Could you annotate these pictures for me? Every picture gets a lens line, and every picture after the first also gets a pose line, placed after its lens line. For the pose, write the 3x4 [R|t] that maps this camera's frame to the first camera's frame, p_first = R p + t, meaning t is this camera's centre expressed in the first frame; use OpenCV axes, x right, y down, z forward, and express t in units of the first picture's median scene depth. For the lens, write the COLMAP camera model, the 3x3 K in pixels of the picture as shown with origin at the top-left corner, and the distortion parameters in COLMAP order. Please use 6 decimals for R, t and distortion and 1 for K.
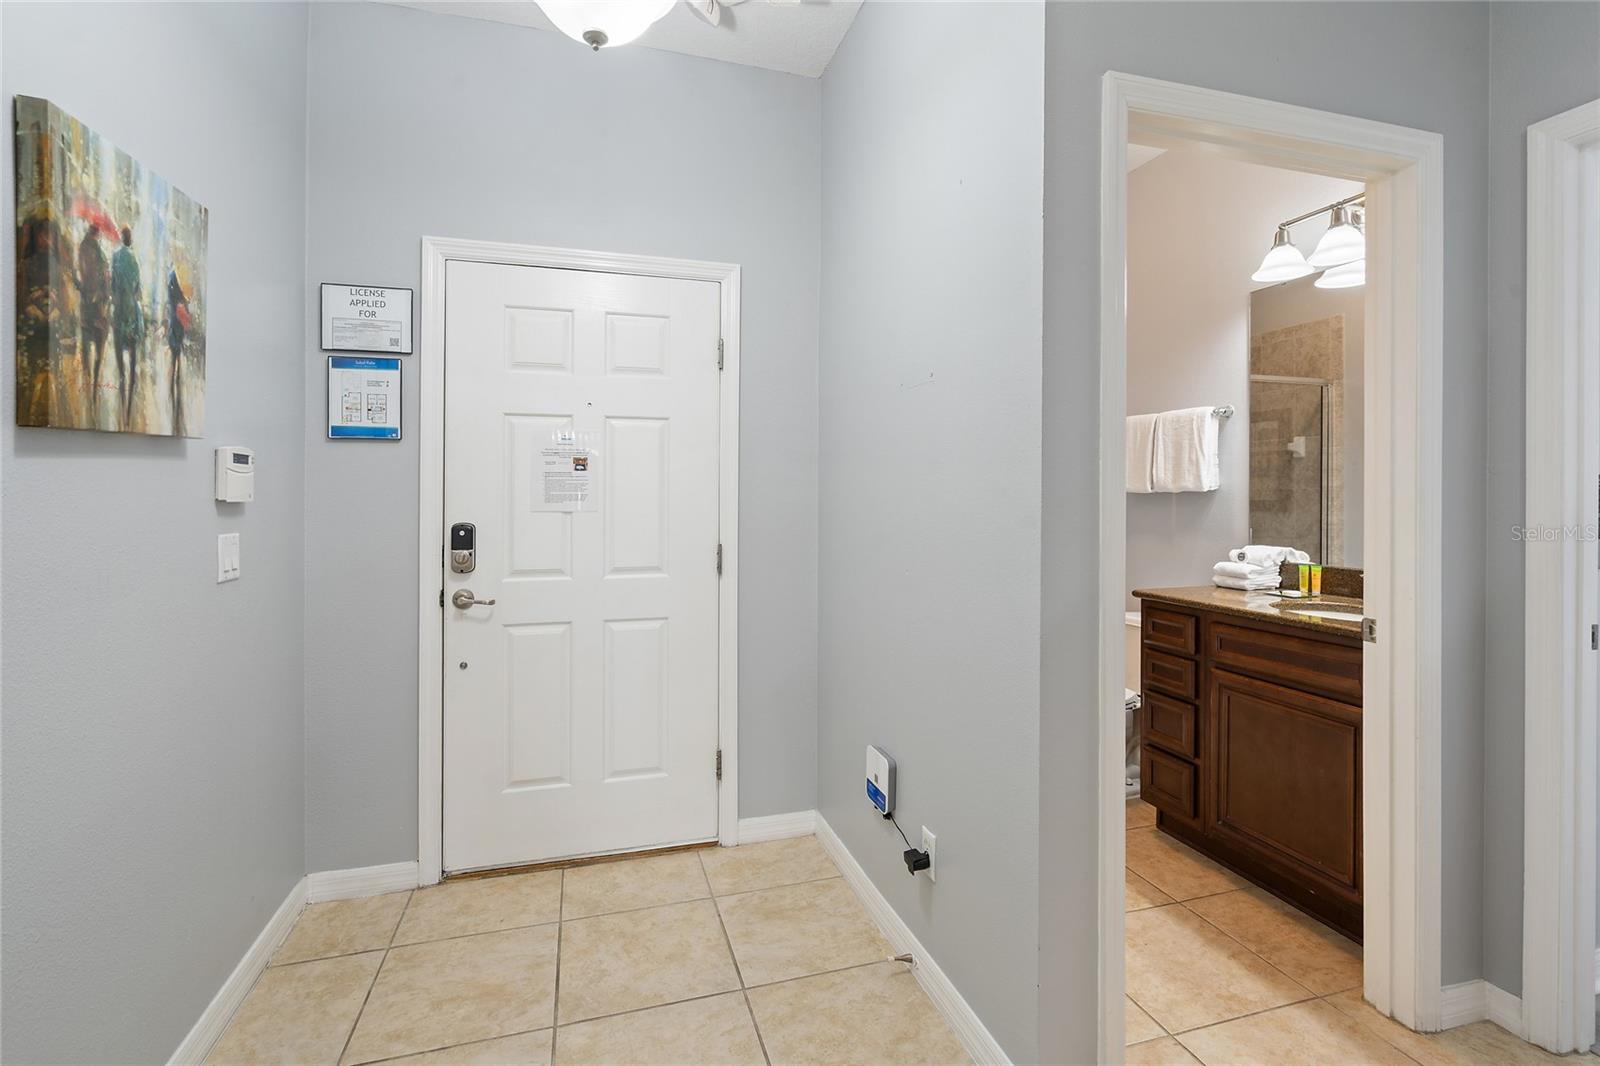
lens RADIAL K [[738.9, 0, 798.7], [0, 738.9, 502.6], [0, 0, 1]] dist [-0.010696, 0.003835]
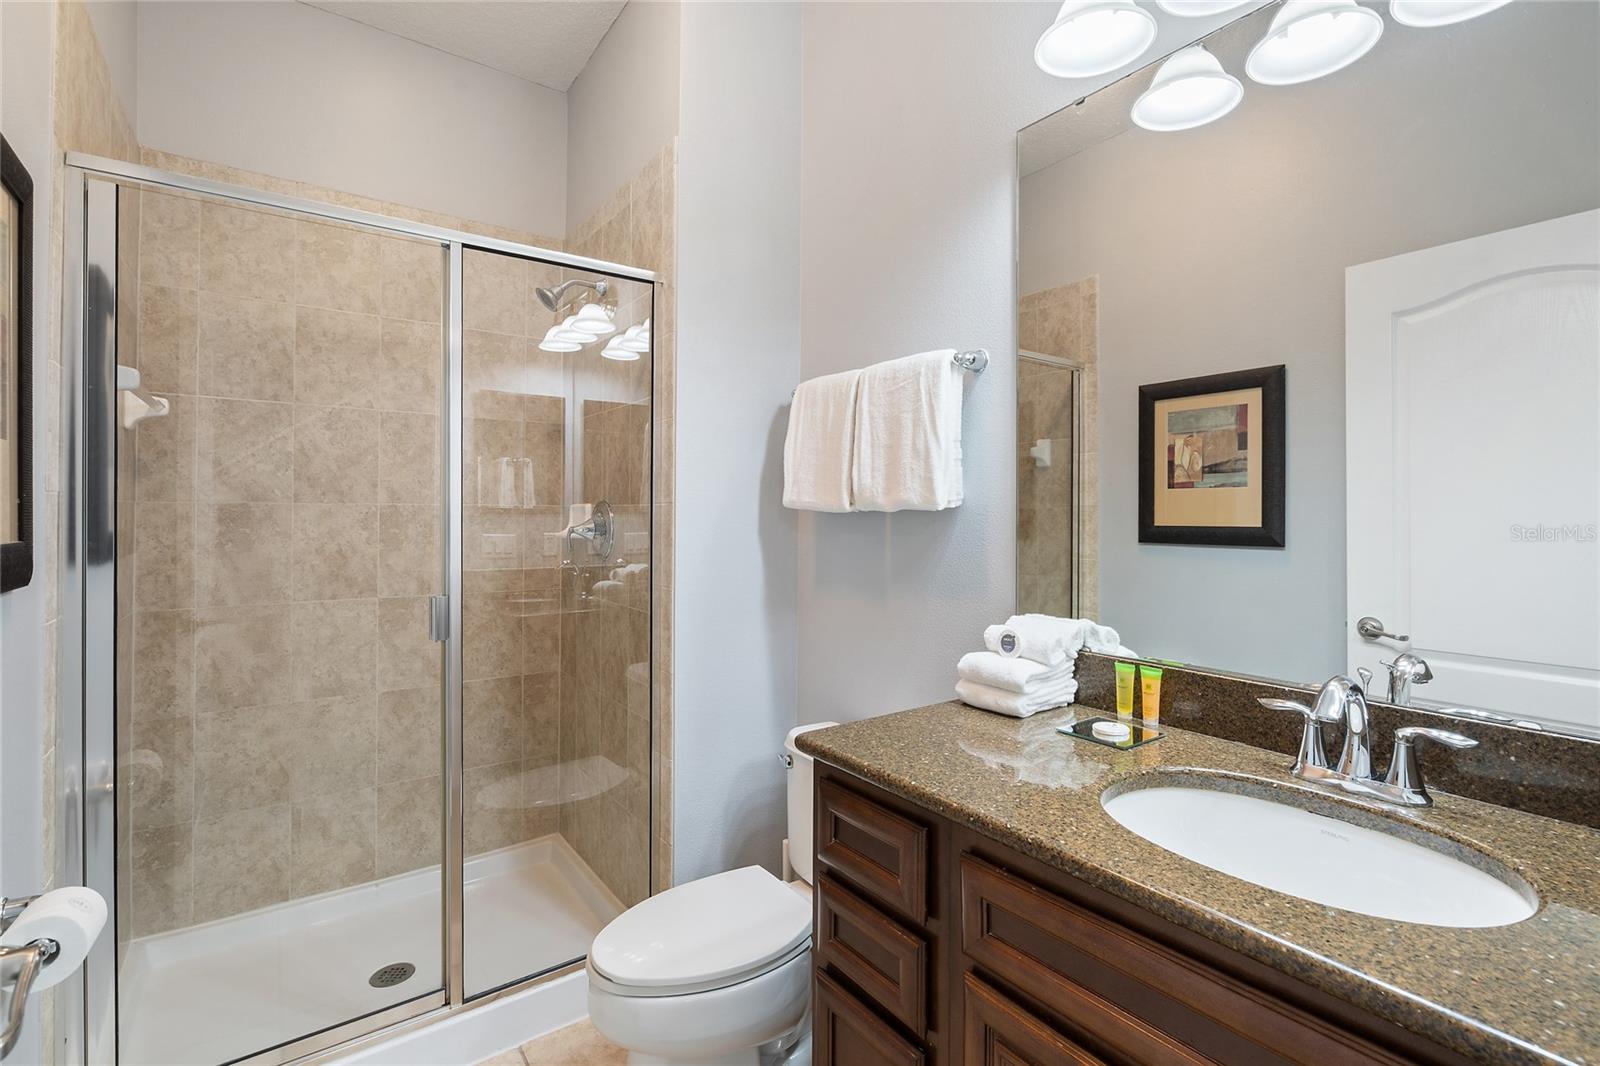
lens RADIAL K [[738.9, 0, 798.4], [0, 738.9, 522.1], [0, 0, 1]] dist [-0.010696, 0.003835]
pose [[0.944057, 0.001715, 0.329777, 0.289781], [-0.001882, 0.999998, 0.000189, -0.006658], [-0.329776, -0.000799, 0.944059, 0.549474]]
